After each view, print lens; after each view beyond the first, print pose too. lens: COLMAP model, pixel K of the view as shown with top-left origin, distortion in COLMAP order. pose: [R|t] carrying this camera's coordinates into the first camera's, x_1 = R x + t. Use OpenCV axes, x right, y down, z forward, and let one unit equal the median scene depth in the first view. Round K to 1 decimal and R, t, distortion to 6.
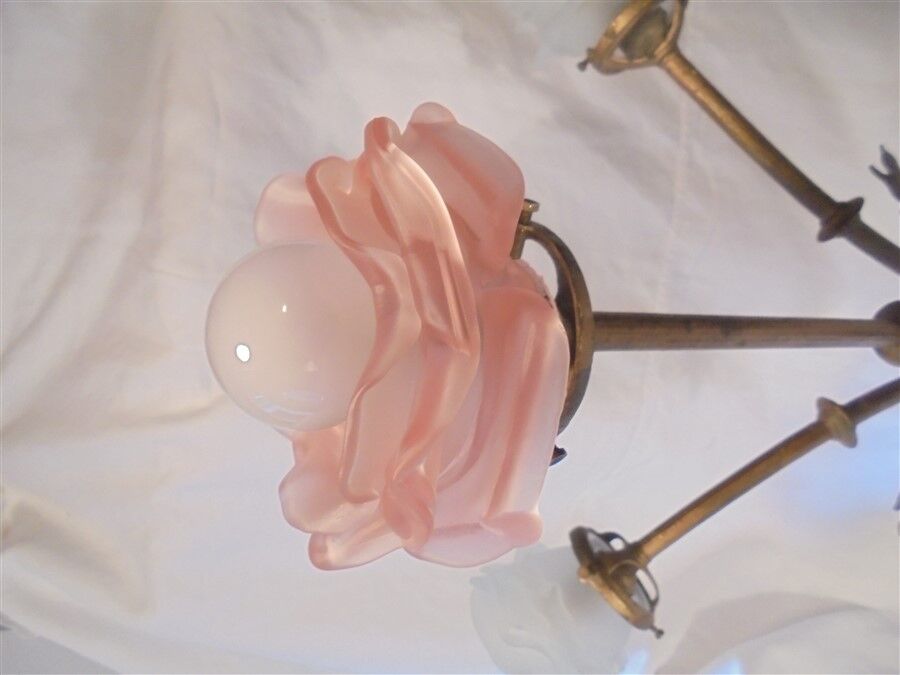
lens RADIAL K [[681.6, 0, 441.9], [0, 681.6, 341.8], [0, 0, 1]] dist [-0.064911, 0.005259]
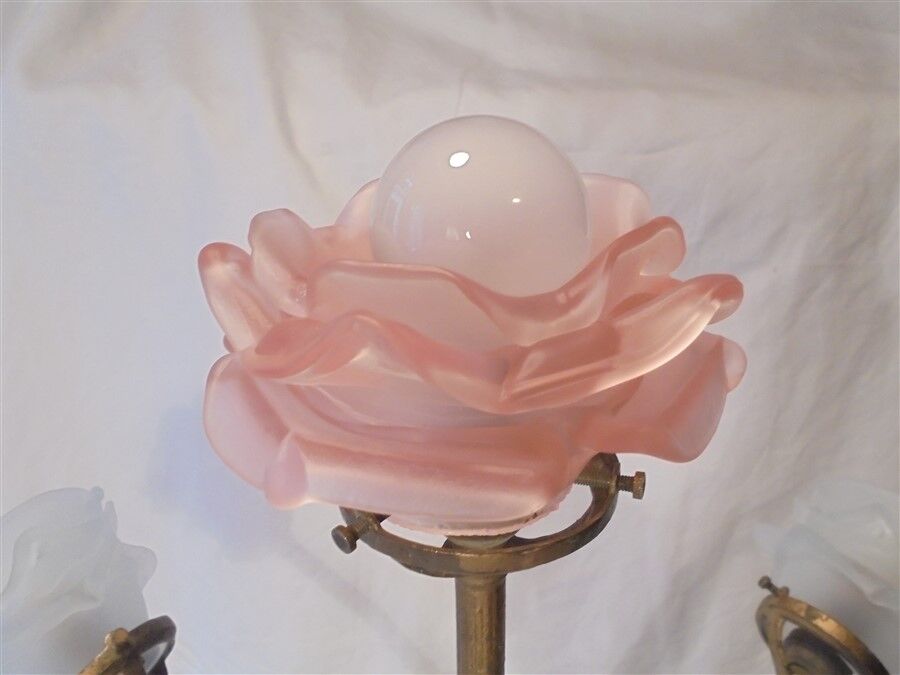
lens RADIAL K [[901.9, 0, 453.1], [0, 901.9, 342.1], [0, 0, 1]] dist [0.011460, 0.000000]
pose [[0.068106, 0.988536, -0.134756, 0.096515], [-0.989847, 0.050062, -0.133027, 0.186923], [-0.124756, 0.142447, 0.981909, -0.109516]]
